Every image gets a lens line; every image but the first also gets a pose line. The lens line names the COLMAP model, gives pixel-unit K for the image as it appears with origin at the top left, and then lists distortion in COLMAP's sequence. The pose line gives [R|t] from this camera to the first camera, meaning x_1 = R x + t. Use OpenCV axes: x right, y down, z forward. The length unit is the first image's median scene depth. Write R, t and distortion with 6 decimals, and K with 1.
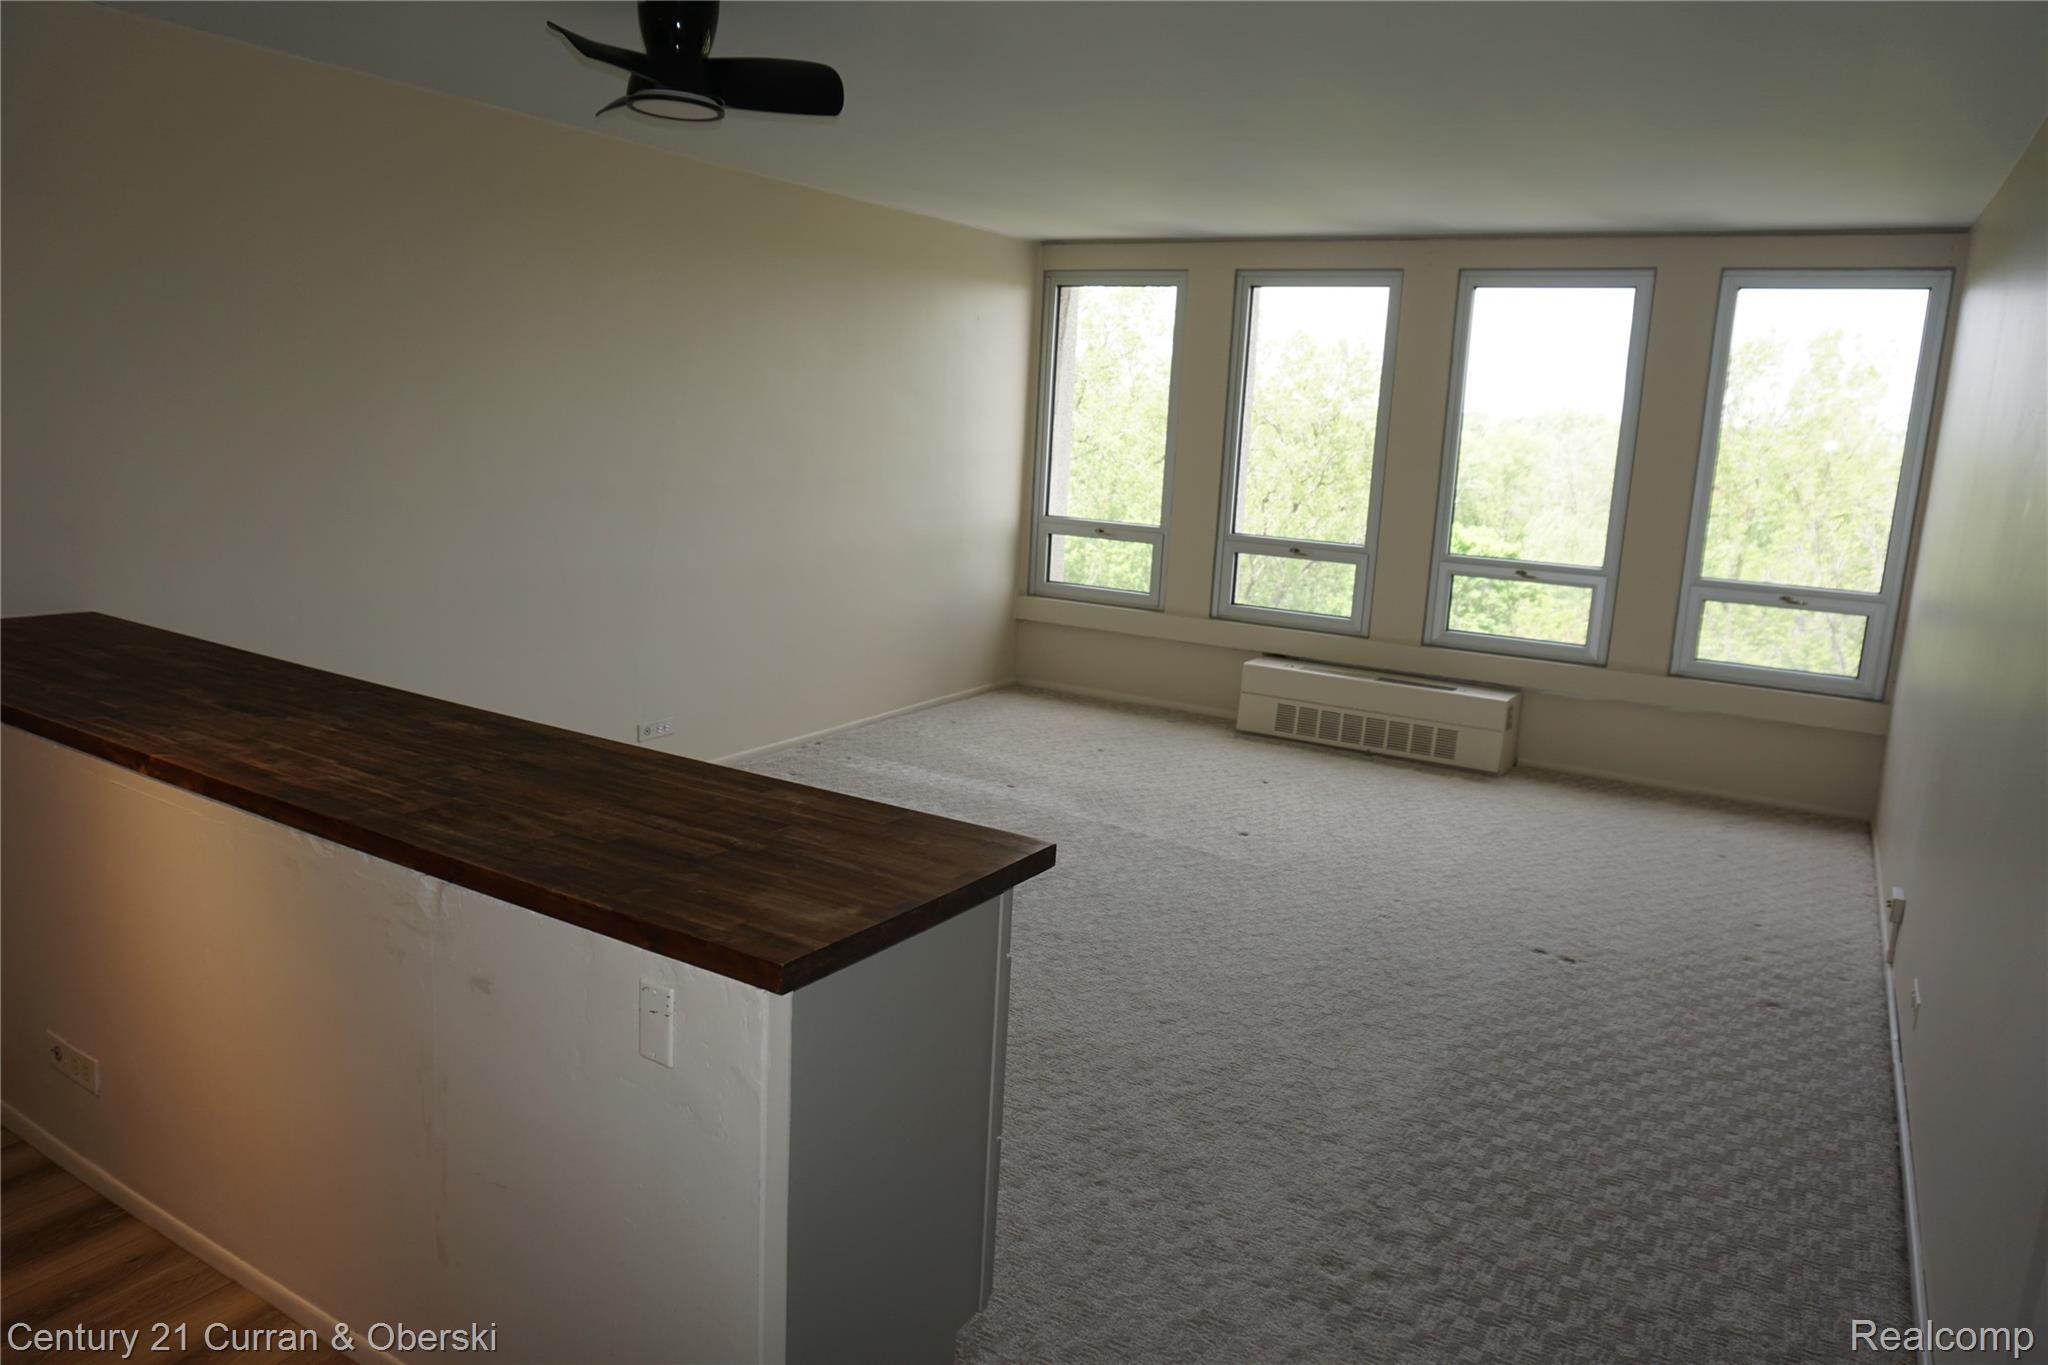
lens RADIAL K [[1372.5, 0, 1024.0], [0, 1372.5, 682.5], [0, 0, 1]] dist [-0.051701, 0.000818]
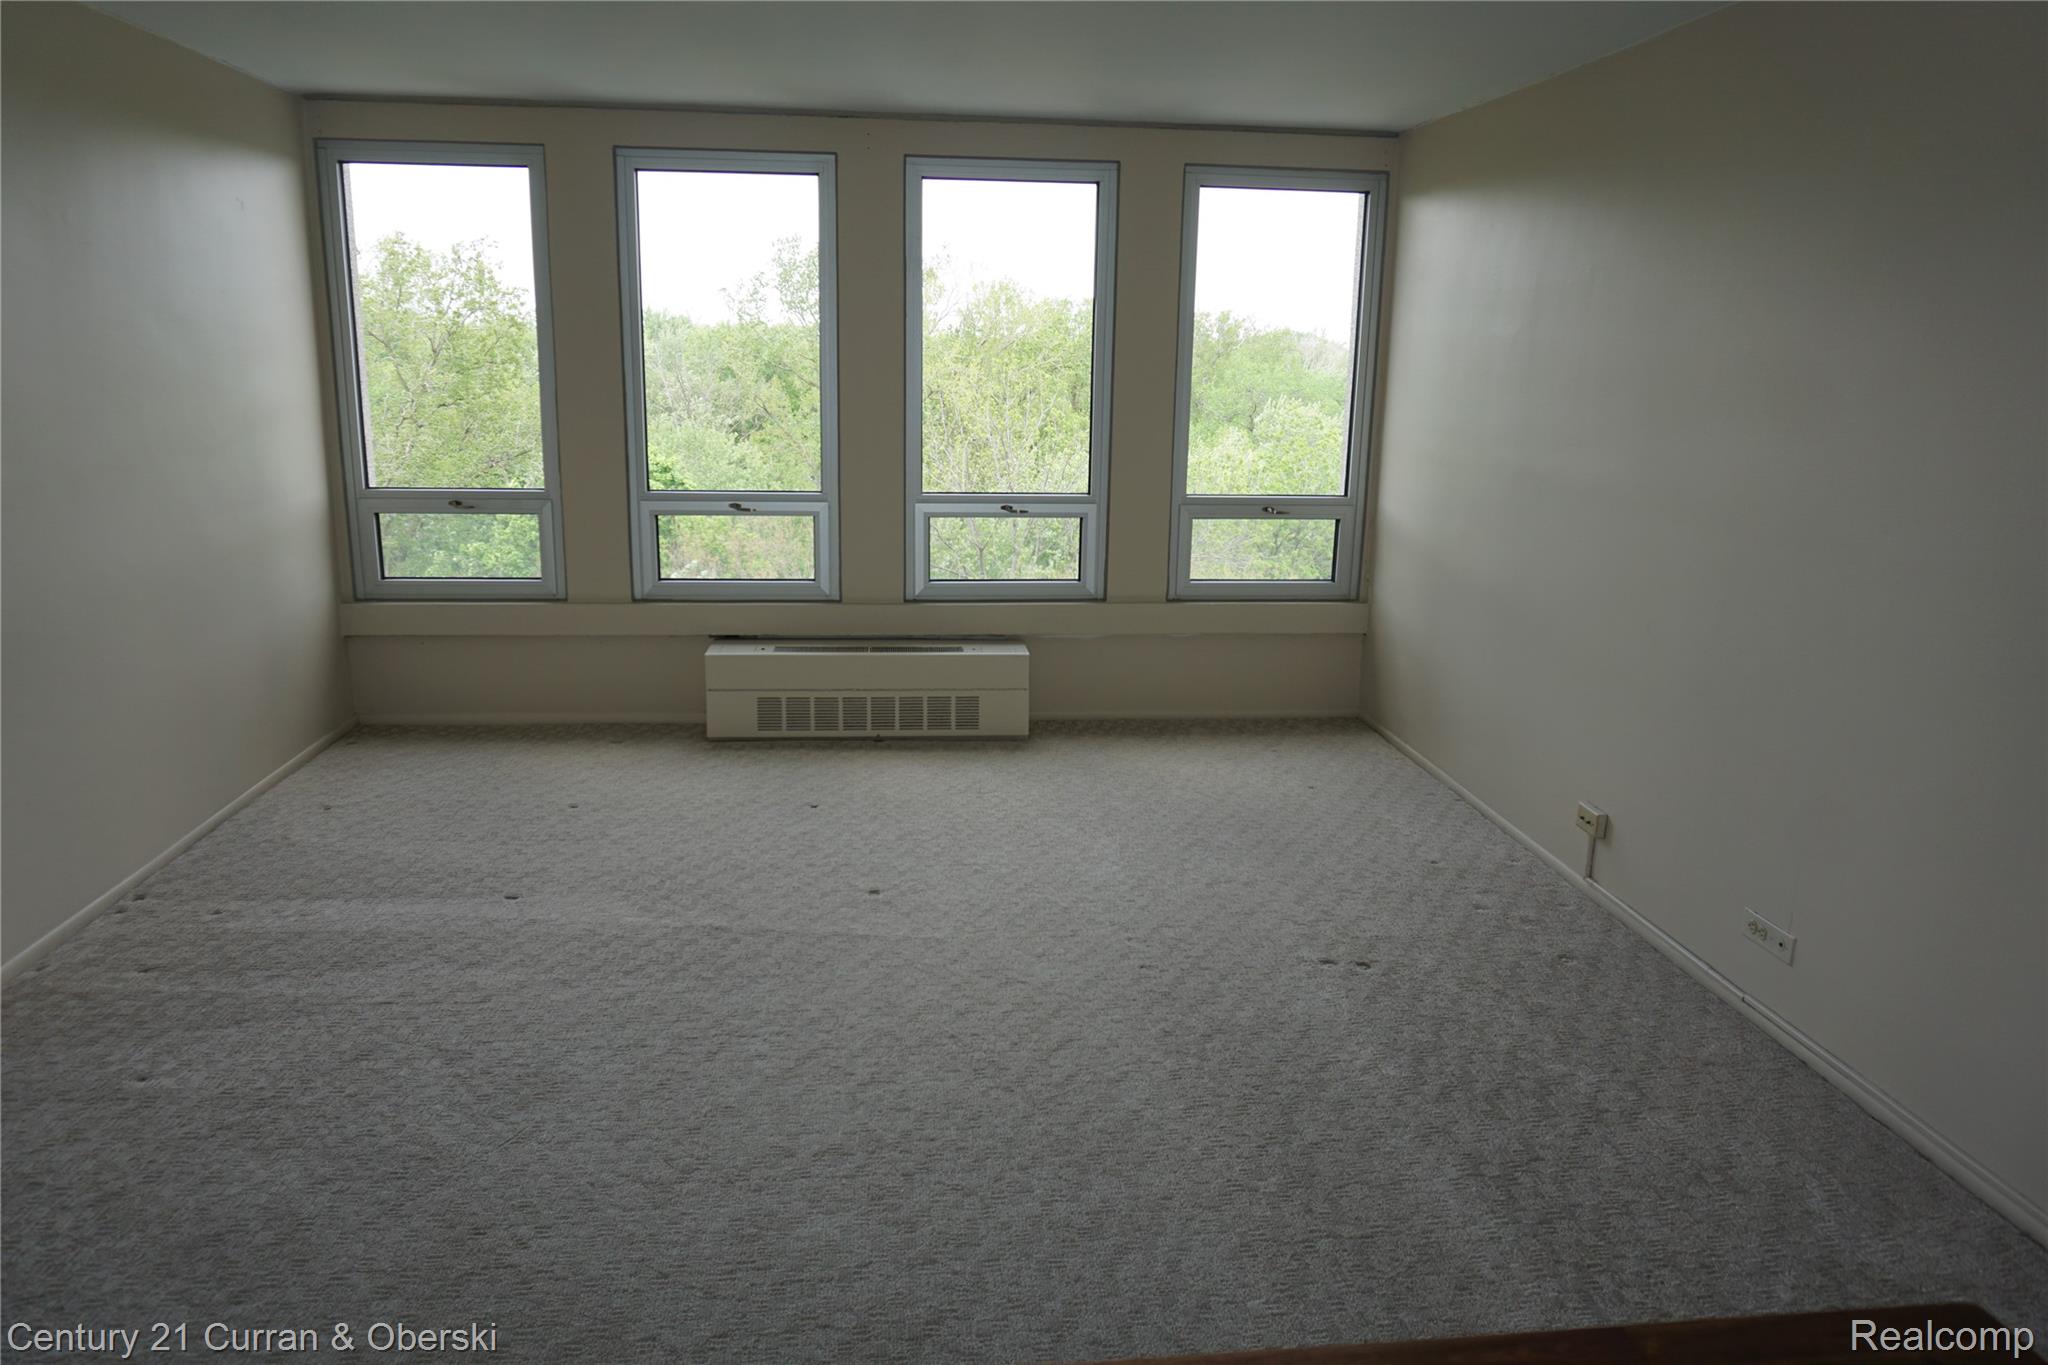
lens RADIAL K [[1395.9, 0, 1024.0], [0, 1395.9, 682.5], [0, 0, 1]] dist [-0.039980, 0.003264]
pose [[0.795924, -0.175548, 0.579385, -0.182837], [0.131993, 0.984331, 0.116918, -0.076464], [-0.590832, -0.016583, 0.806624, 0.266551]]
